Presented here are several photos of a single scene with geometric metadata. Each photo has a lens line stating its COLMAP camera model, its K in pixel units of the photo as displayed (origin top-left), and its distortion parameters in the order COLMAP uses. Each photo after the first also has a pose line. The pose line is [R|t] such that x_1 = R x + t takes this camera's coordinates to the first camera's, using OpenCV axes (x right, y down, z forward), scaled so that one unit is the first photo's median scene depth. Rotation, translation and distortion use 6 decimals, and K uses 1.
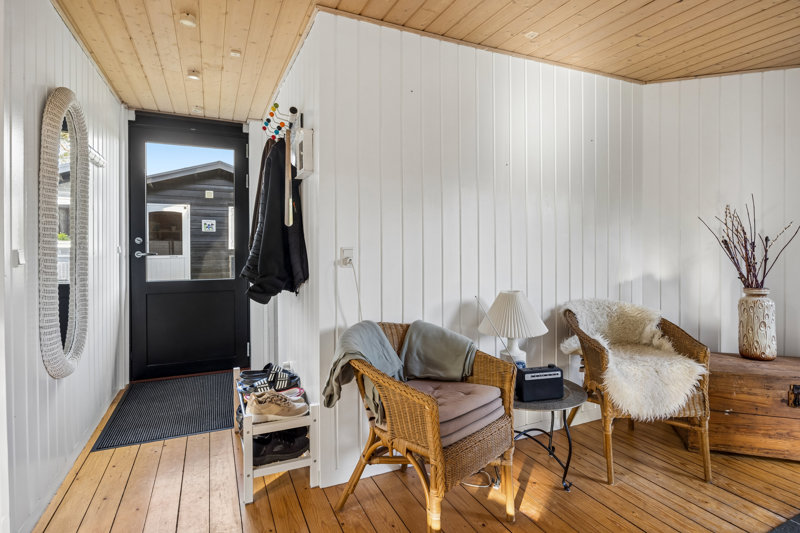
lens RADIAL K [[426.3, 0, 410.2], [0, 426.3, 256.0], [0, 0, 1]] dist [-0.015901, 0.000308]
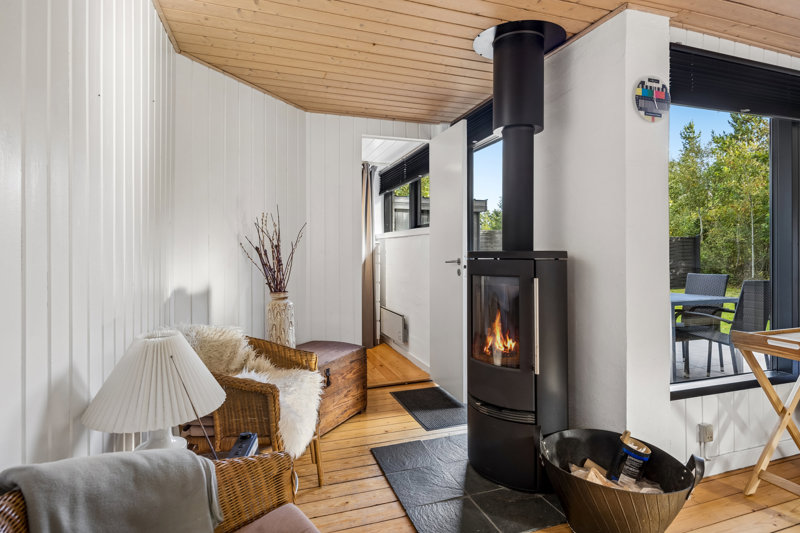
lens RADIAL K [[426.3, 0, 410.2], [0, 426.3, 256.0], [0, 0, 1]] dist [-0.015901, 0.000308]
pose [[0.105598, -0.001485, 0.994408, -0.244195], [0.019542, 0.999809, -0.000582, -0.009716], [-0.994217, 0.019494, 0.105607, 0.579382]]
